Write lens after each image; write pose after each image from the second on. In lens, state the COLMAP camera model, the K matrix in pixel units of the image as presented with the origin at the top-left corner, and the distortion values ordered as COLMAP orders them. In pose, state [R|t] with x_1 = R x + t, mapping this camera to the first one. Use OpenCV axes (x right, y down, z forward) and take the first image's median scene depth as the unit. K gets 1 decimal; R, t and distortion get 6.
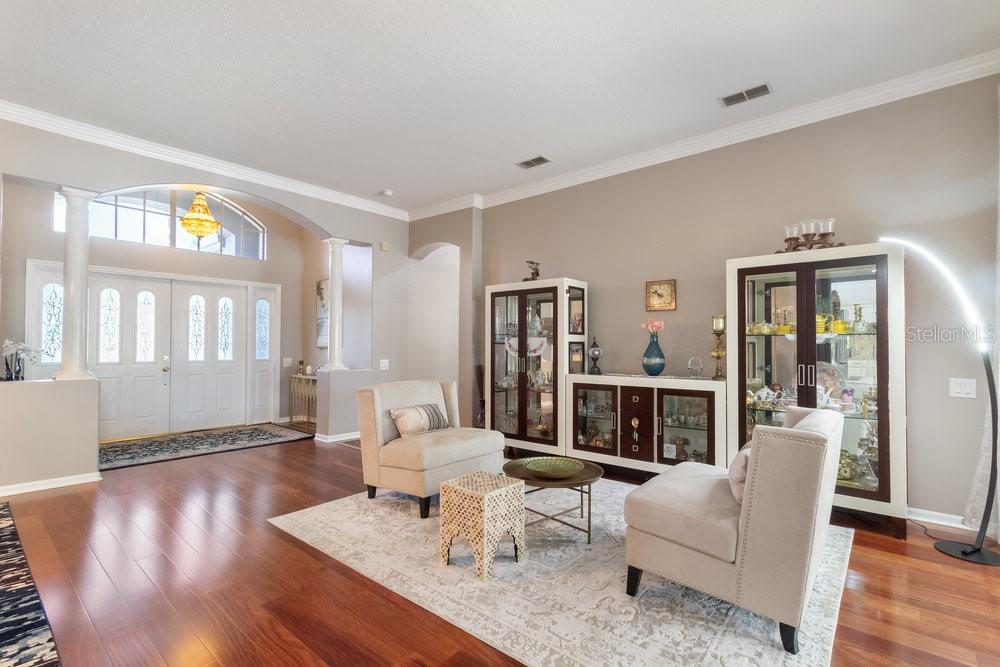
lens RADIAL K [[460.3, 0, 496.9], [0, 460.3, 353.9], [0, 0, 1]] dist [0.001672, -0.000611]
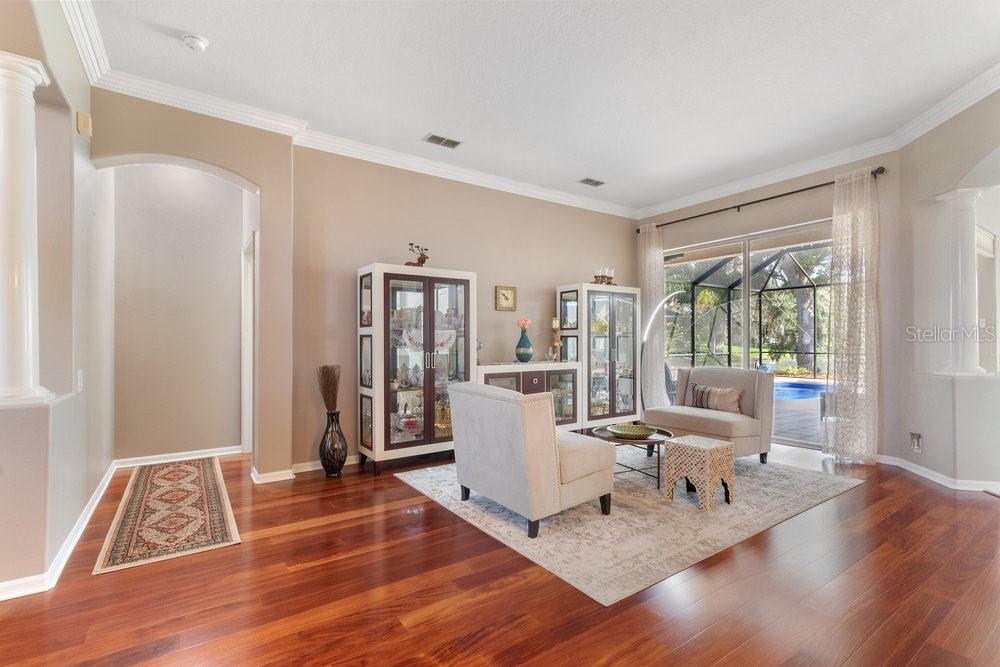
lens RADIAL K [[460.3, 0, 499.4], [0, 460.3, 338.2], [0, 0, 1]] dist [0.001672, -0.000611]
pose [[0.239478, -0.000285, 0.970902, -0.784458], [0.020973, 0.999768, -0.004880, -0.012141], [-0.970675, 0.021531, 0.239428, 0.666579]]
